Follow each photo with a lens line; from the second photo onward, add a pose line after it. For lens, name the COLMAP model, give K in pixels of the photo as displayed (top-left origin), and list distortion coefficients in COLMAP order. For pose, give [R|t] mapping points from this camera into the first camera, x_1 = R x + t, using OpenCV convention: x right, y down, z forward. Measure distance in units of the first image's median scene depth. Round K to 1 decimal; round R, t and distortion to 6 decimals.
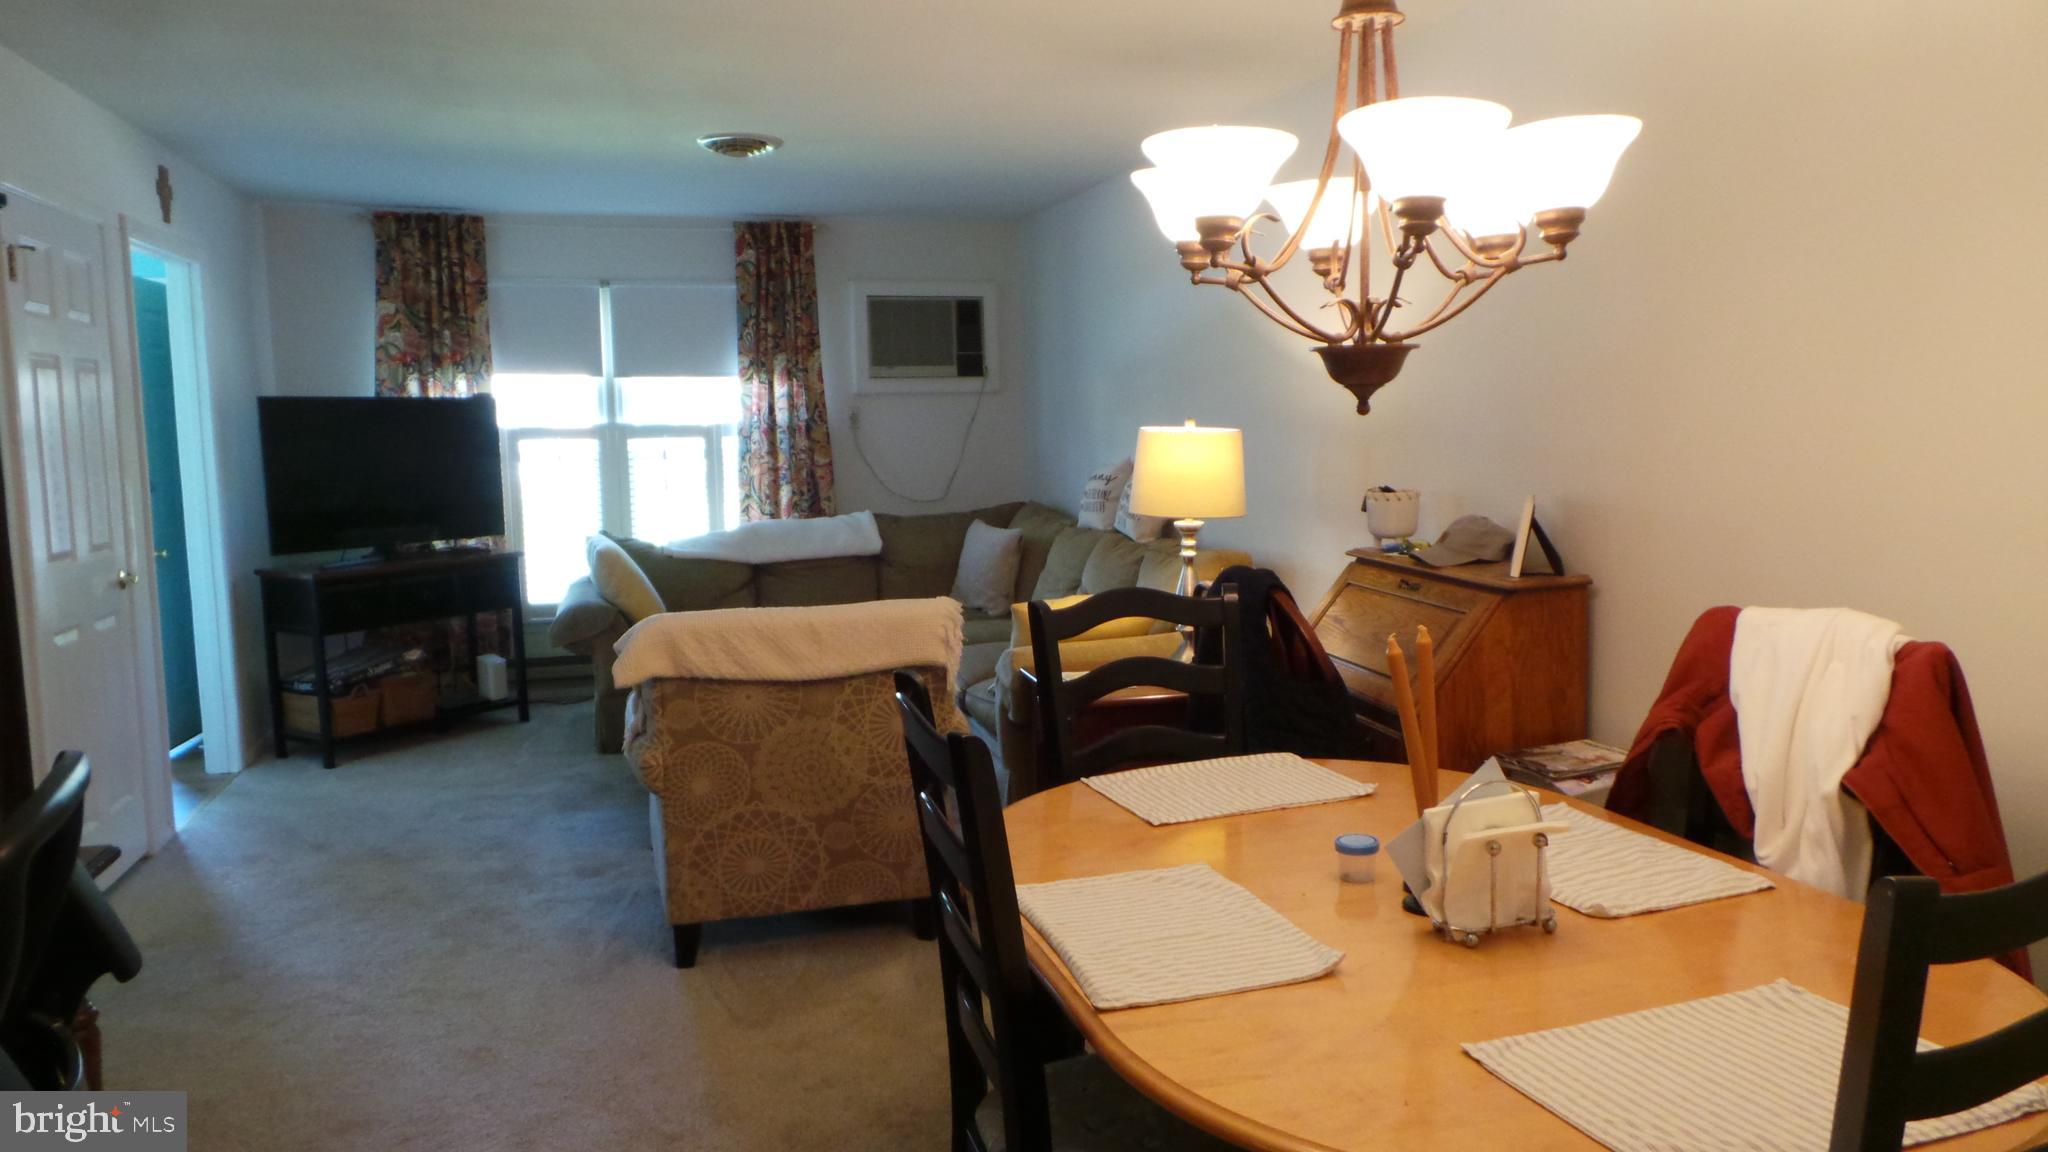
lens RADIAL K [[1476.2, 0, 1029.2], [0, 1476.2, 571.9], [0, 0, 1]] dist [0.063260, 0.021841]
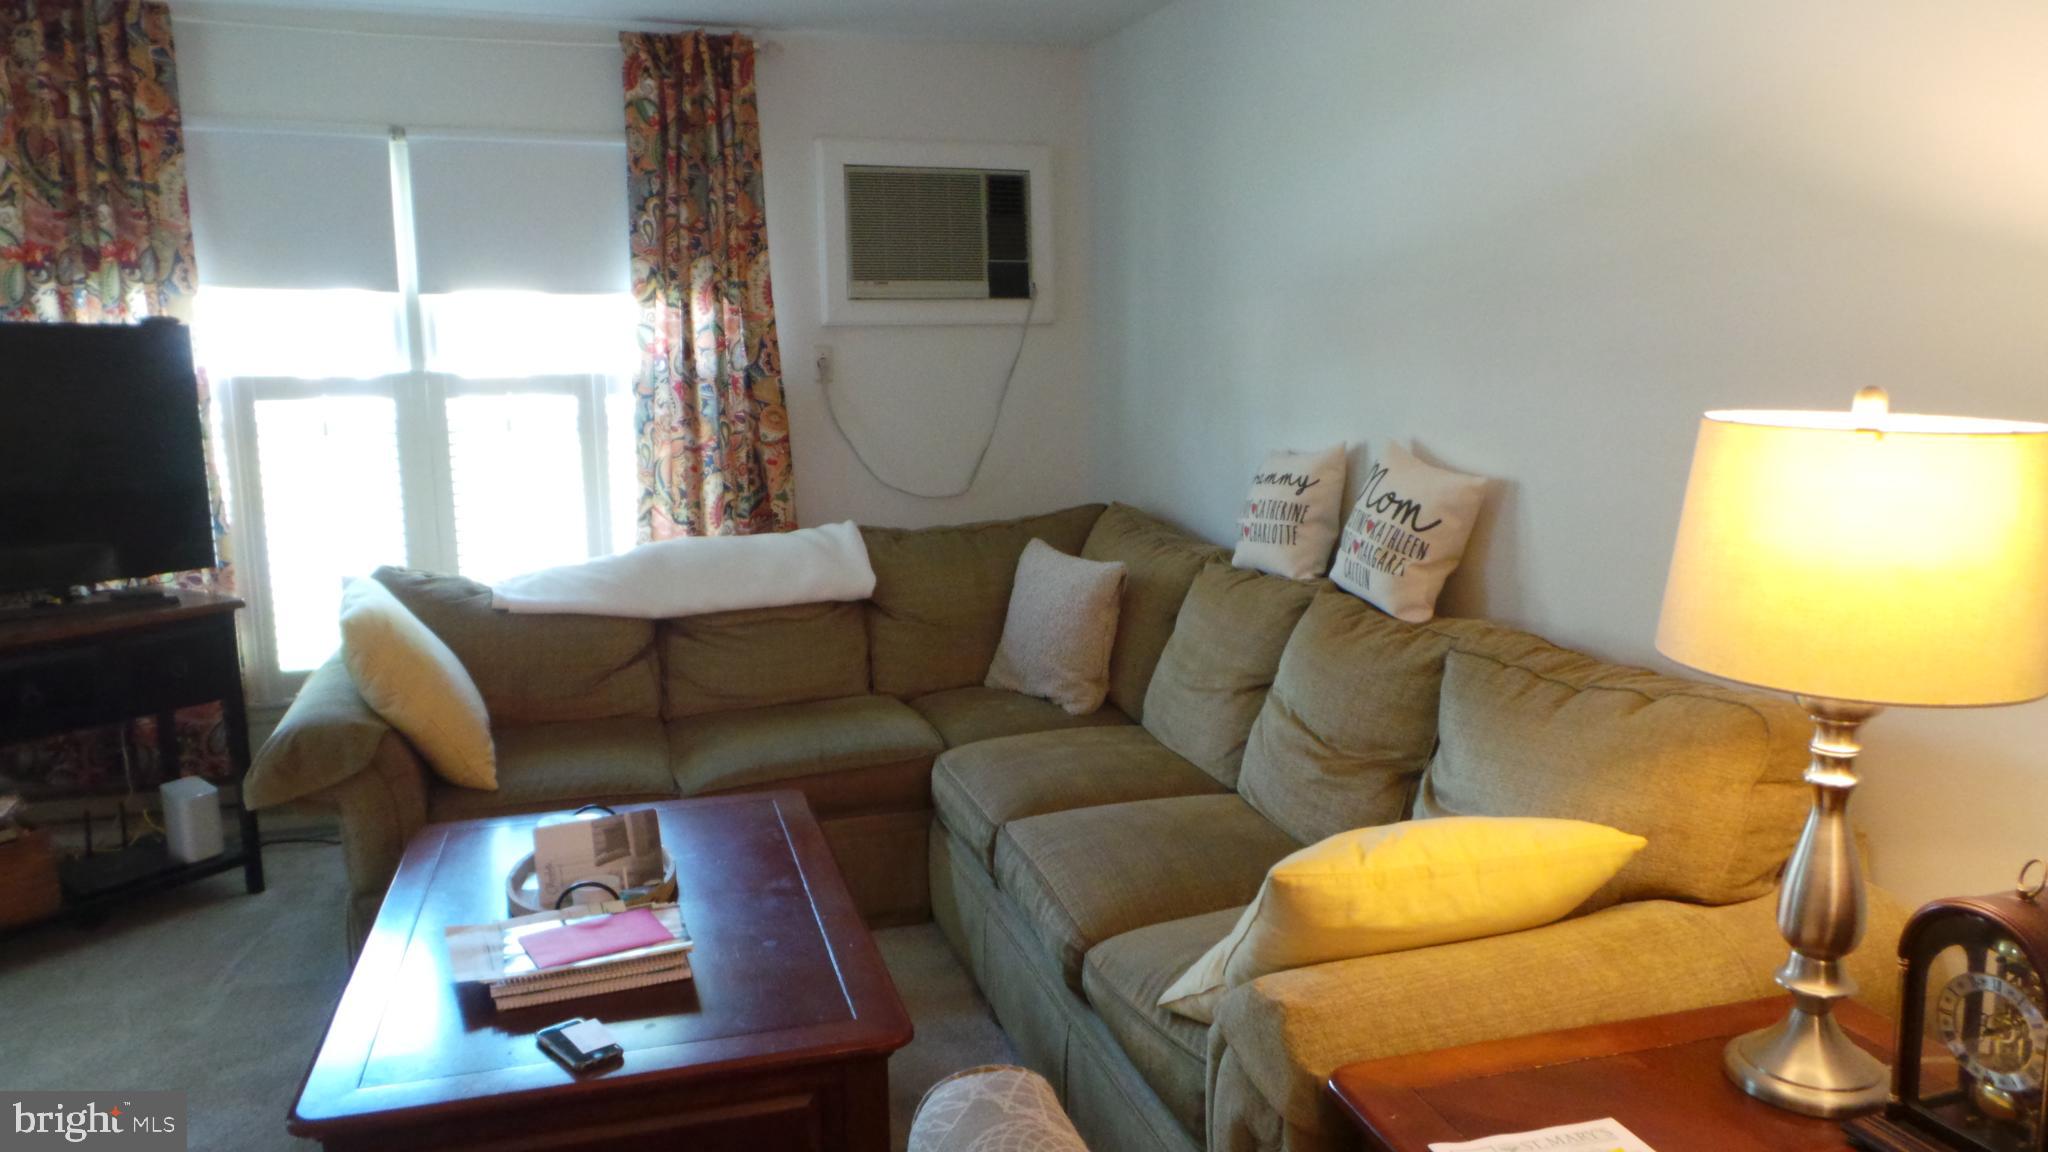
lens RADIAL K [[1476.2, 0, 1025.6], [0, 1476.2, 569.6], [0, 0, 1]] dist [0.063260, 0.021841]
pose [[0.999577, -0.000217, 0.029069, -0.074277], [-0.000941, 0.999207, 0.039802, -0.061298], [-0.029055, -0.039812, 0.998785, 0.534101]]
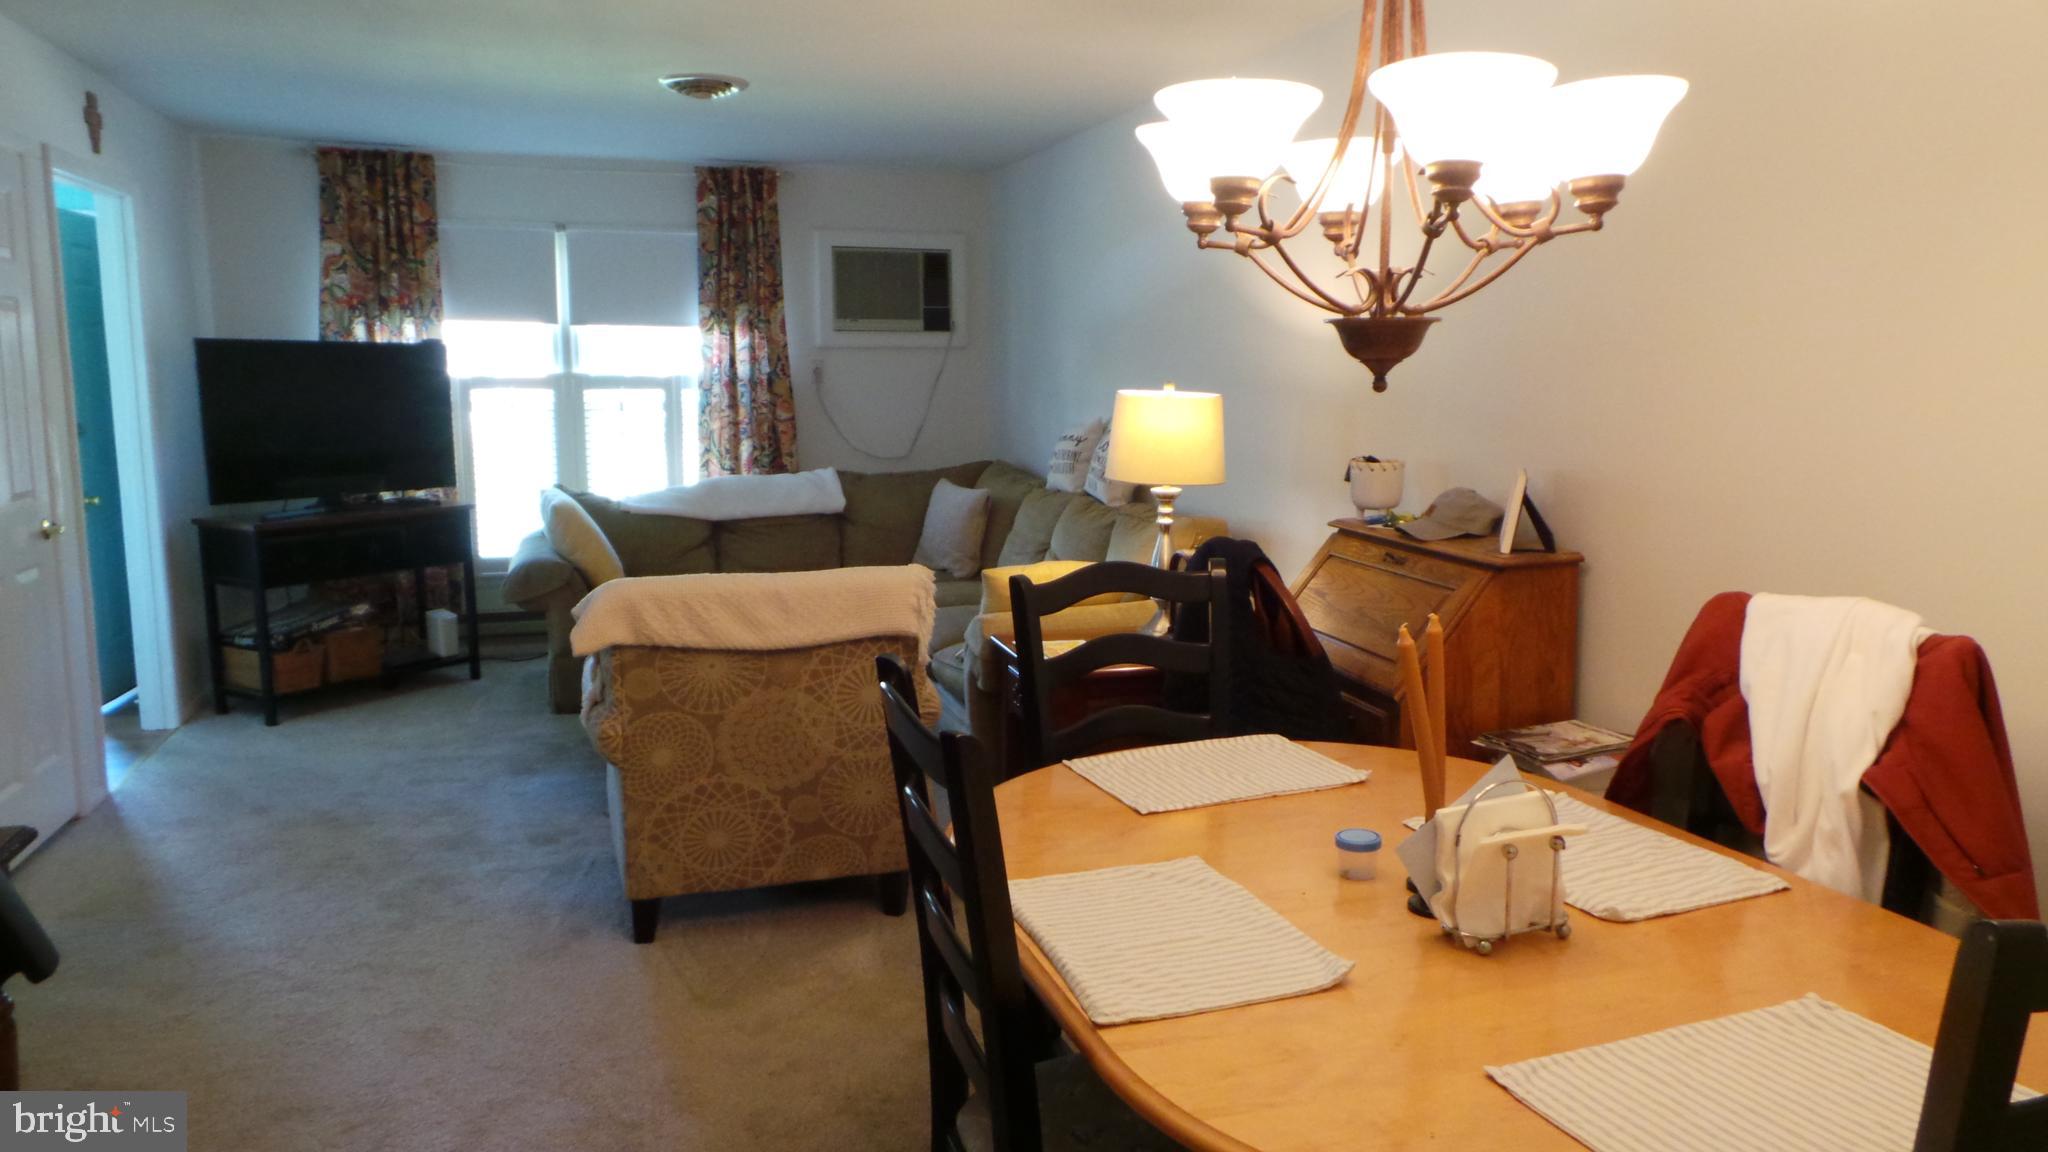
lens RADIAL K [[1476.2, 0, 1027.6], [0, 1476.2, 568.4], [0, 0, 1]] dist [0.063260, 0.021841]
pose [[0.999492, 0.013514, 0.028869, -0.008778], [-0.014345, 0.999483, 0.028780, -0.006248], [-0.028465, -0.029180, 0.999169, 0.021839]]
